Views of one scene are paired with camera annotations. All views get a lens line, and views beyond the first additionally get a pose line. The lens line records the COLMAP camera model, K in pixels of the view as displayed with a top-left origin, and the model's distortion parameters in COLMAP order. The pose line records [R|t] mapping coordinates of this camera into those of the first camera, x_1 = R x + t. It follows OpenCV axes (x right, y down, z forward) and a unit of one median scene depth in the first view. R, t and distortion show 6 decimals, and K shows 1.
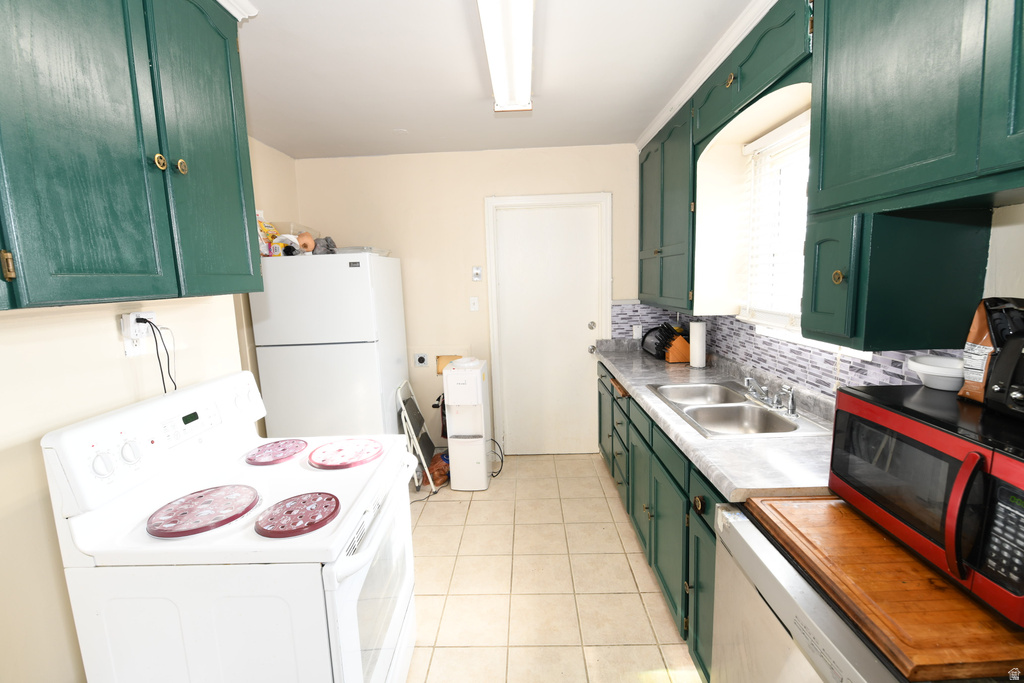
lens RADIAL K [[444.0, 0, 512.0], [0, 444.0, 341.5], [0, 0, 1]] dist [-0.001834, -0.009544]
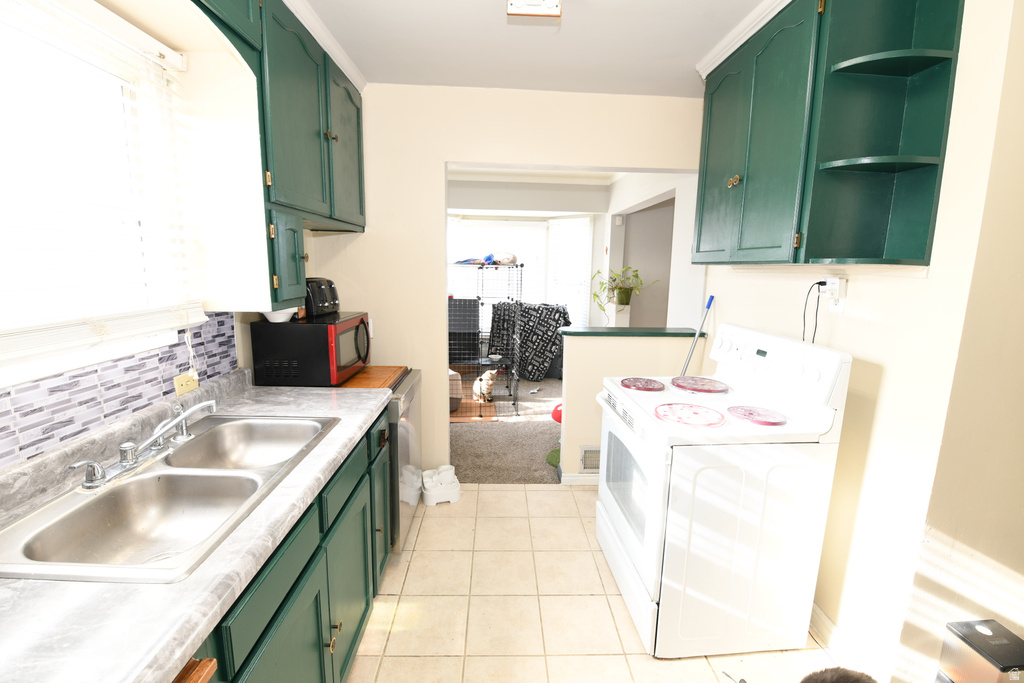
lens RADIAL K [[443.7, 0, 512.7], [0, 443.7, 337.7], [0, 0, 1]] dist [-0.003652, -0.009495]
pose [[-0.998007, 0.025801, -0.057585, 0.086239], [0.007092, 0.952665, 0.303940, -0.202366], [0.062702, 0.302926, -0.950949, 1.524396]]
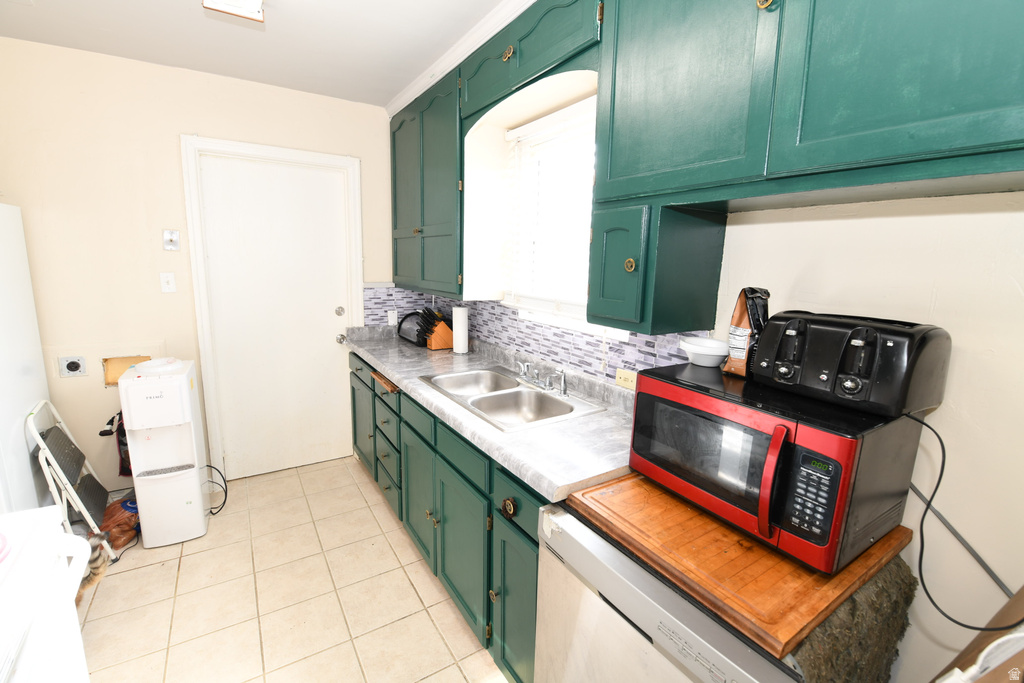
lens RADIAL K [[443.7, 0, 512.7], [0, 443.7, 337.7], [0, 0, 1]] dist [-0.003652, -0.009495]
pose [[0.825455, -0.041188, 0.562963, -0.052965], [0.025740, 0.999043, 0.035352, -0.011053], [-0.563880, -0.014691, 0.825726, 0.174625]]
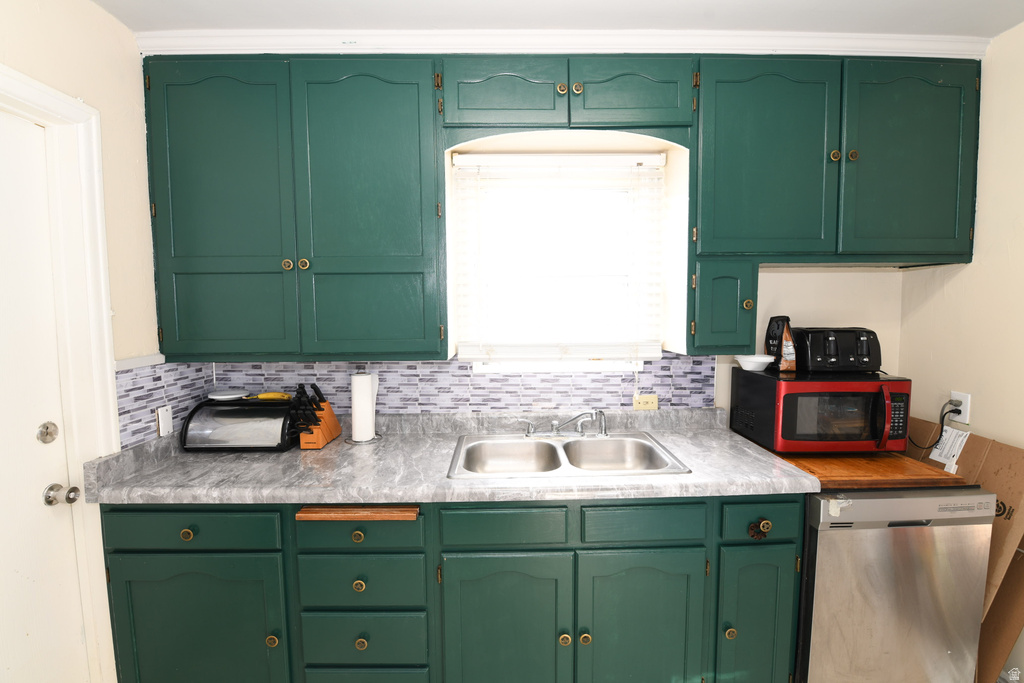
lens RADIAL K [[443.7, 0, 512.7], [0, 443.7, 337.7], [0, 0, 1]] dist [-0.003652, -0.009495]
pose [[-0.053560, -0.034916, 0.997954, -0.373366], [0.150137, 0.987746, 0.042616, -0.128758], [-0.987213, 0.152113, -0.047661, 1.094425]]
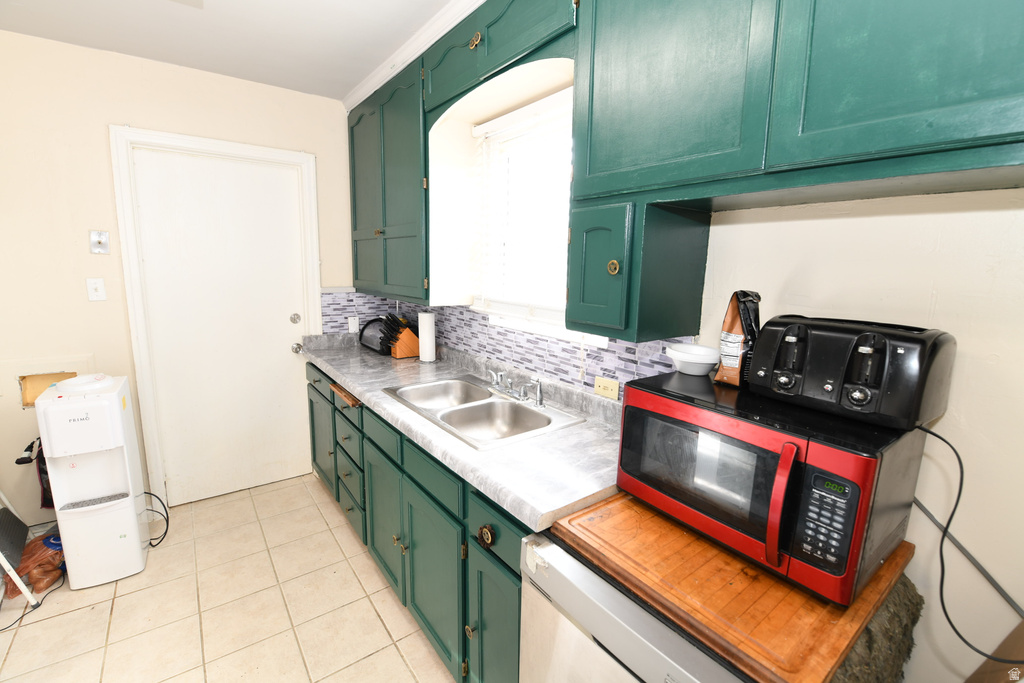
lens RADIAL K [[443.7, 0, 512.7], [0, 443.7, 337.7], [0, 0, 1]] dist [-0.003652, -0.009495]
pose [[0.779238, -0.050309, 0.624706, -0.027812], [0.039596, 0.998734, 0.031040, -0.018567], [-0.625476, 0.000548, 0.780243, 0.230953]]
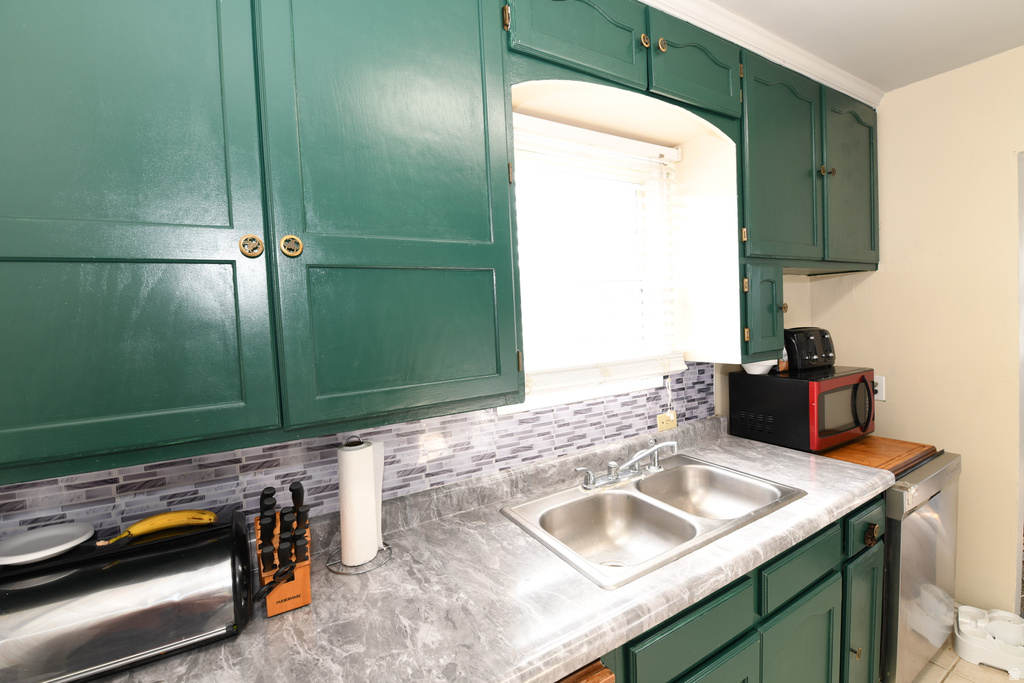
lens RADIAL K [[443.7, 0, 512.7], [0, 443.7, 337.7], [0, 0, 1]] dist [-0.003652, -0.009495]
pose [[-0.536246, 0.018955, 0.843849, 0.017144], [0.181880, 0.978856, 0.093593, -0.204297], [-0.824233, 0.203668, -0.528355, 1.477097]]
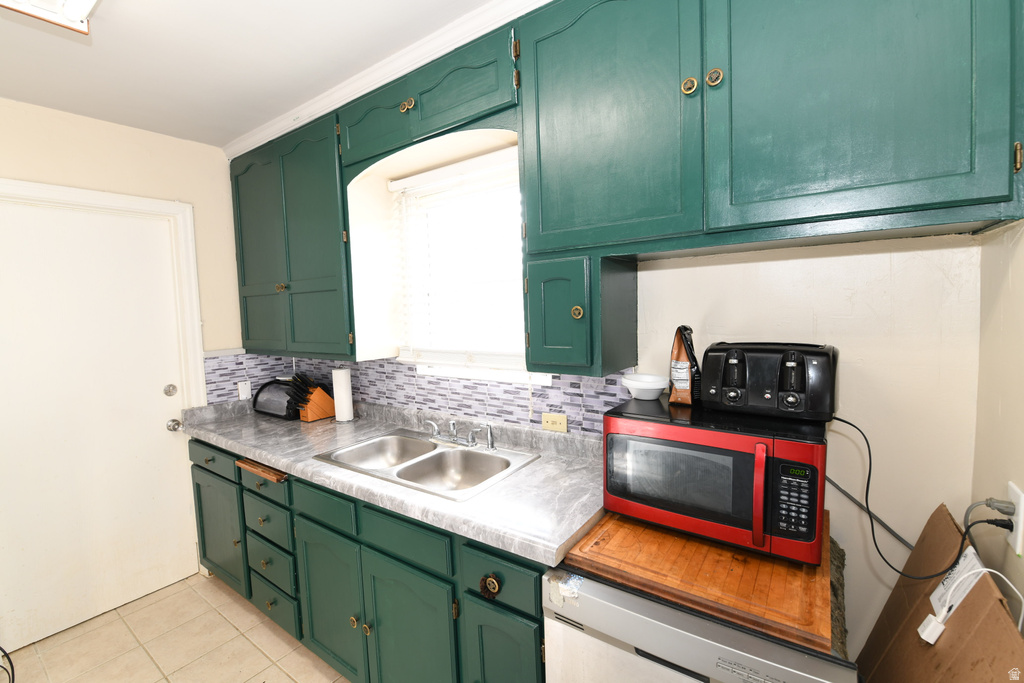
lens RADIAL K [[443.7, 0, 512.7], [0, 443.7, 337.7], [0, 0, 1]] dist [-0.003652, -0.009495]
pose [[0.554083, -0.040908, 0.831456, -0.158160], [0.130436, 0.990721, -0.038178, -0.037733], [-0.822179, 0.129606, 0.554278, 0.321326]]
